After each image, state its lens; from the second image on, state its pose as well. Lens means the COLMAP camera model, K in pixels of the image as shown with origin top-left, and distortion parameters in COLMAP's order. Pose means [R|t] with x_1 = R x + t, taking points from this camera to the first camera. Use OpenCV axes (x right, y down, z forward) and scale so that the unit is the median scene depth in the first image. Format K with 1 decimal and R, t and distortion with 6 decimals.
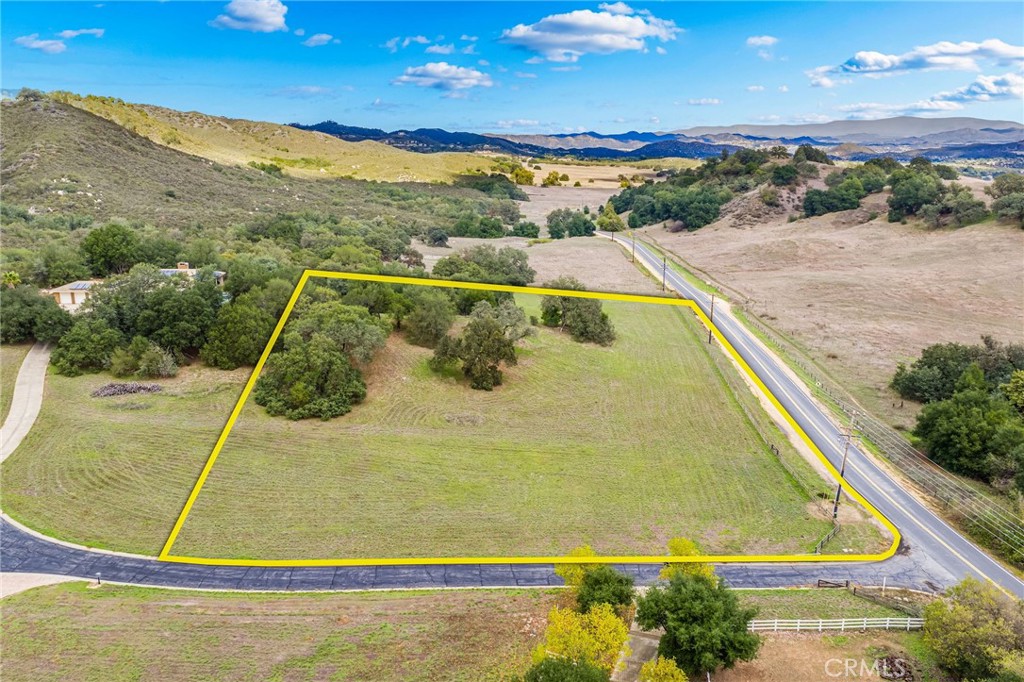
lens RADIAL K [[830.4, 0, 512.0], [0, 830.4, 341.0], [0, 0, 1]] dist [0.008803, -0.007537]
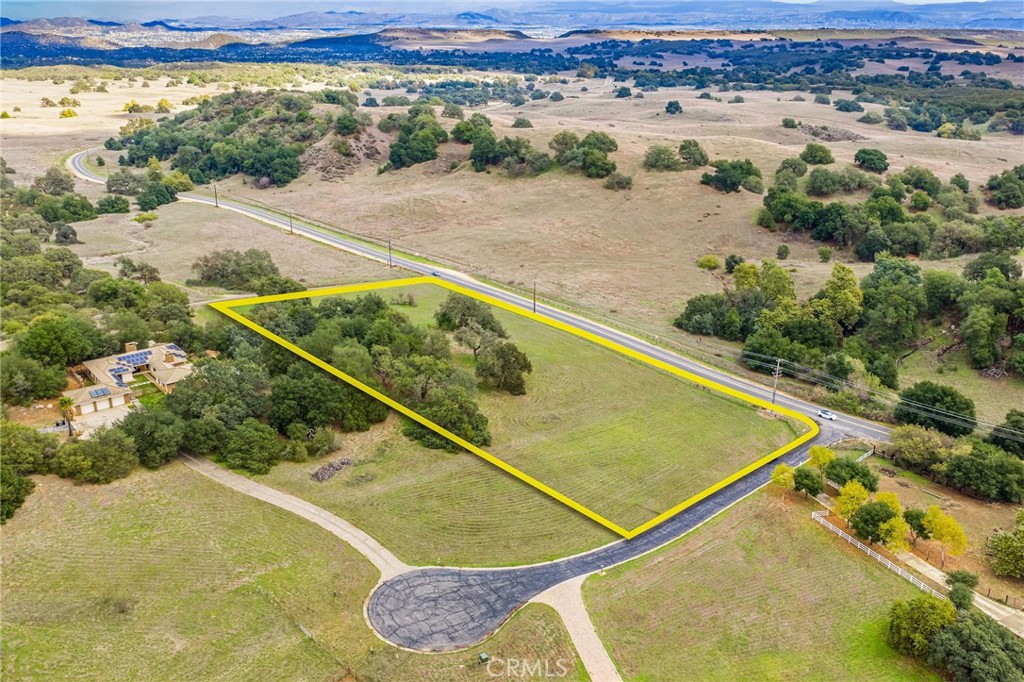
lens RADIAL K [[830.4, 0, 512.0], [0, 830.4, 341.0], [0, 0, 1]] dist [0.008803, -0.007537]
pose [[0.795706, -0.215172, 0.566174, -0.645226], [0.155034, 0.975984, 0.153033, -0.194208], [-0.585505, -0.033992, 0.809956, -0.104815]]
